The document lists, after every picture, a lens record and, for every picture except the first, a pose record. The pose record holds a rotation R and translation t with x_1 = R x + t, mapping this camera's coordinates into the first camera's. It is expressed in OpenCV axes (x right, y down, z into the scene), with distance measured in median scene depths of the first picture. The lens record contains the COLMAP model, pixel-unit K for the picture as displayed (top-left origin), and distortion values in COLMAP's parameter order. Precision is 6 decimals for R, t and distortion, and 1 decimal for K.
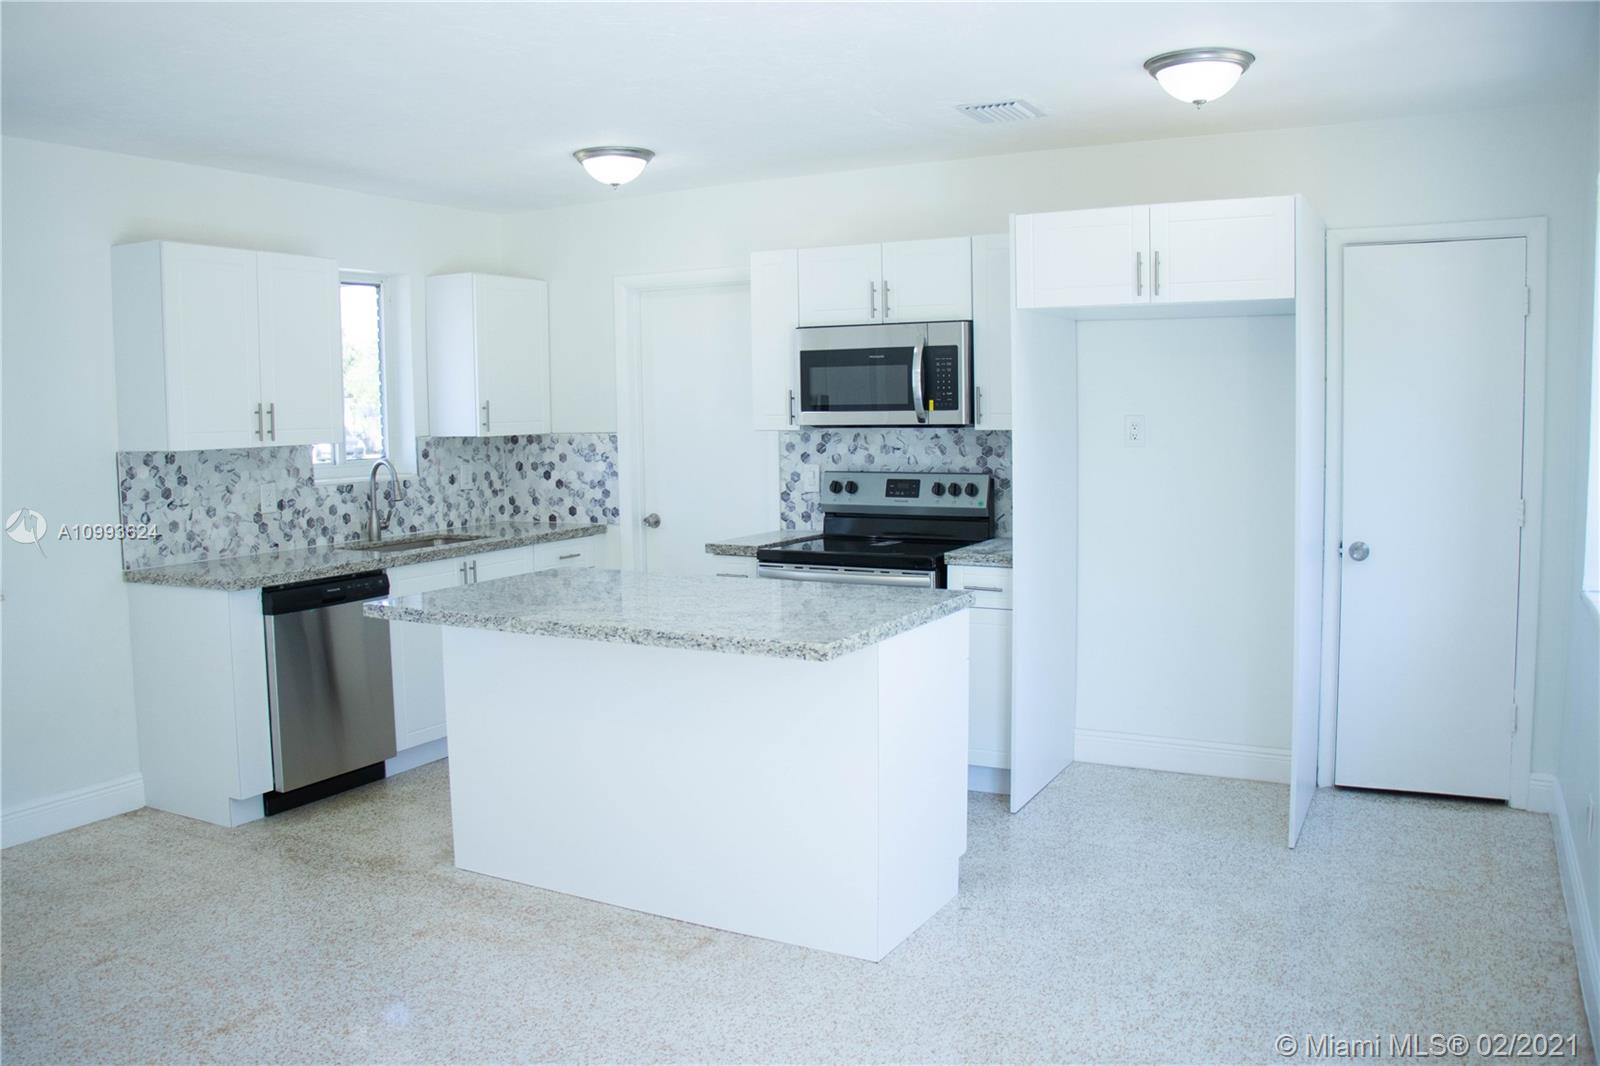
lens RADIAL K [[1297.1, 0, 800.0], [0, 1297.1, 533.0], [0, 0, 1]] dist [-0.181443, 0.141551]
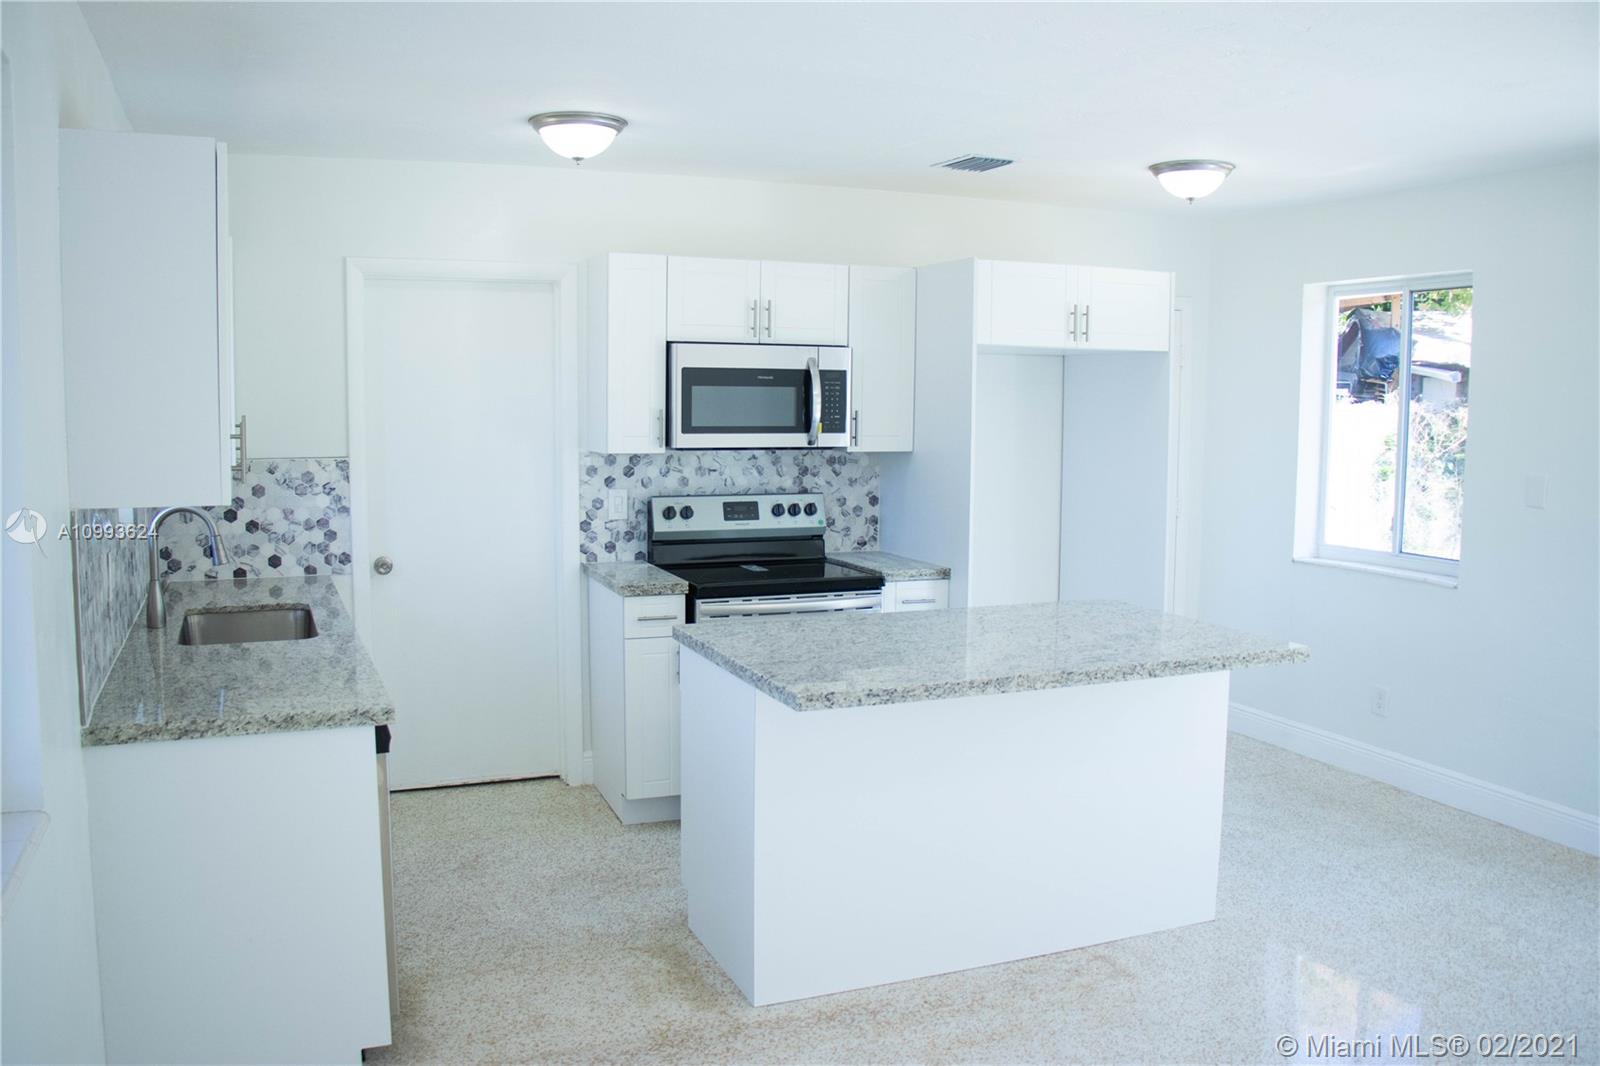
lens RADIAL K [[1297.1, 0, 800.0], [0, 1297.1, 533.0], [0, 0, 1]] dist [-0.181443, 0.141551]
pose [[0.624497, -0.060335, 0.778693, -0.650747], [0.057495, 0.997858, 0.031206, -0.045554], [-0.778908, 0.025283, 0.626629, 0.349952]]
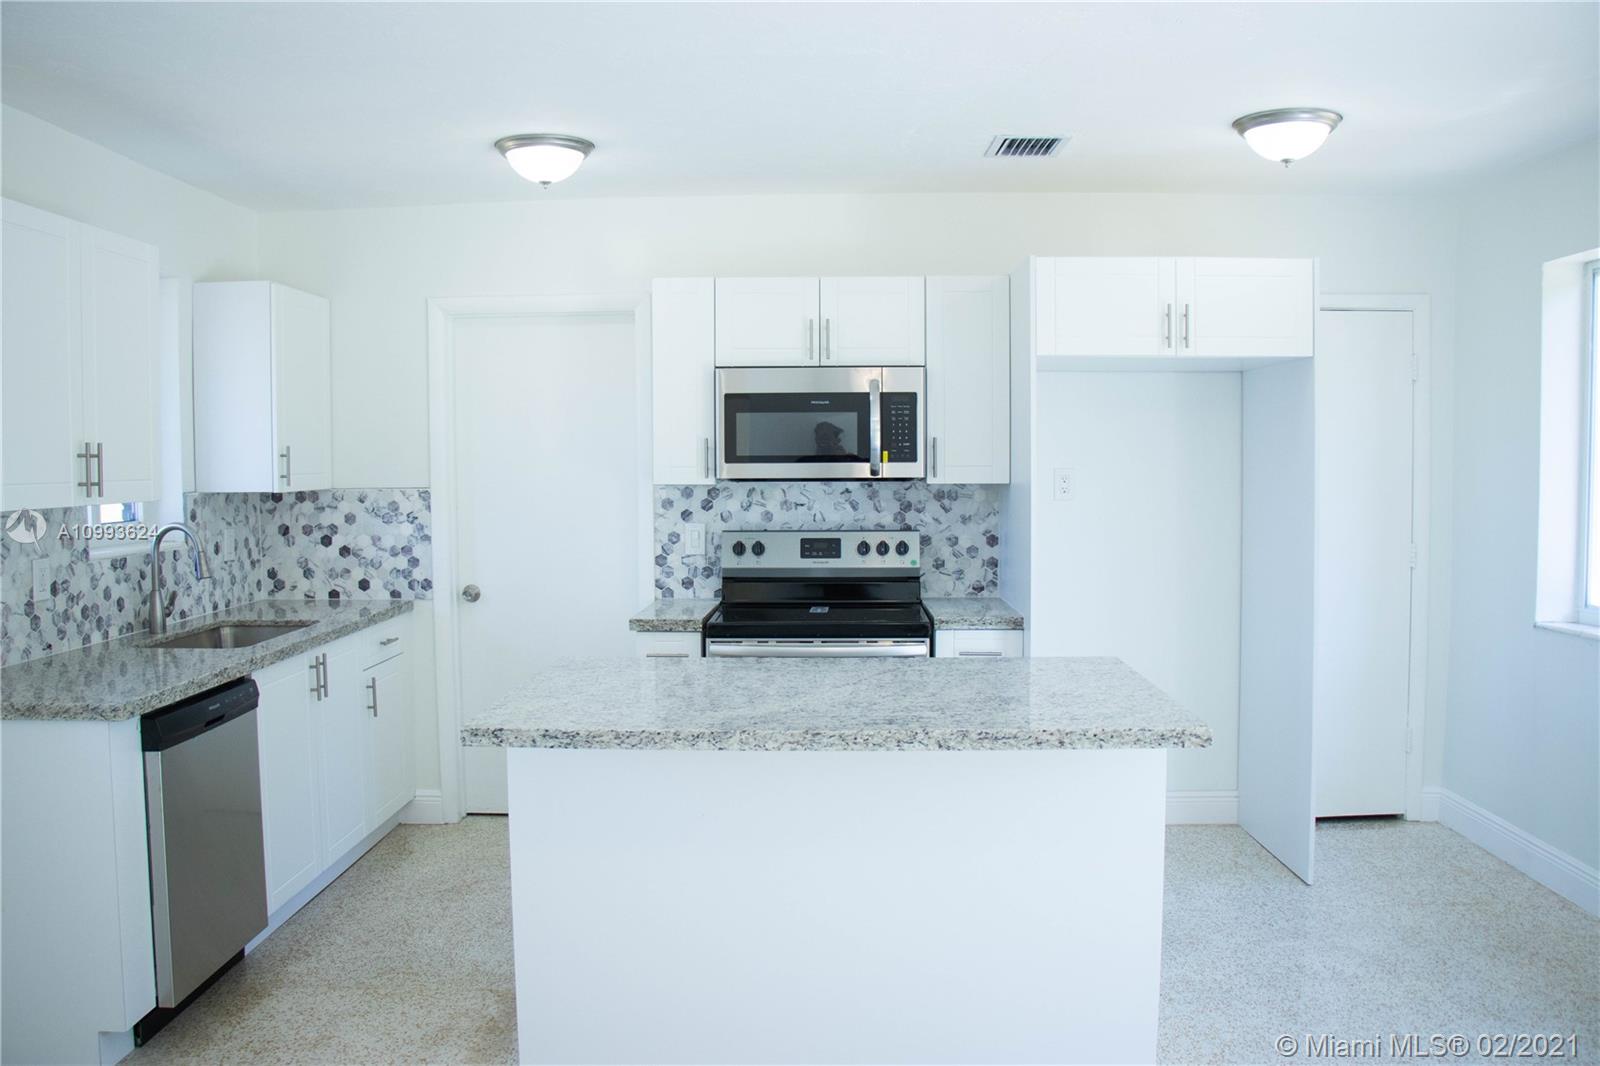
lens RADIAL K [[1297.1, 0, 800.0], [0, 1297.1, 533.0], [0, 0, 1]] dist [-0.181443, 0.141551]
pose [[0.893078, -0.016370, 0.449604, -0.338514], [0.035721, 0.998763, -0.034590, -0.014163], [-0.448481, 0.046952, 0.892558, 0.194865]]
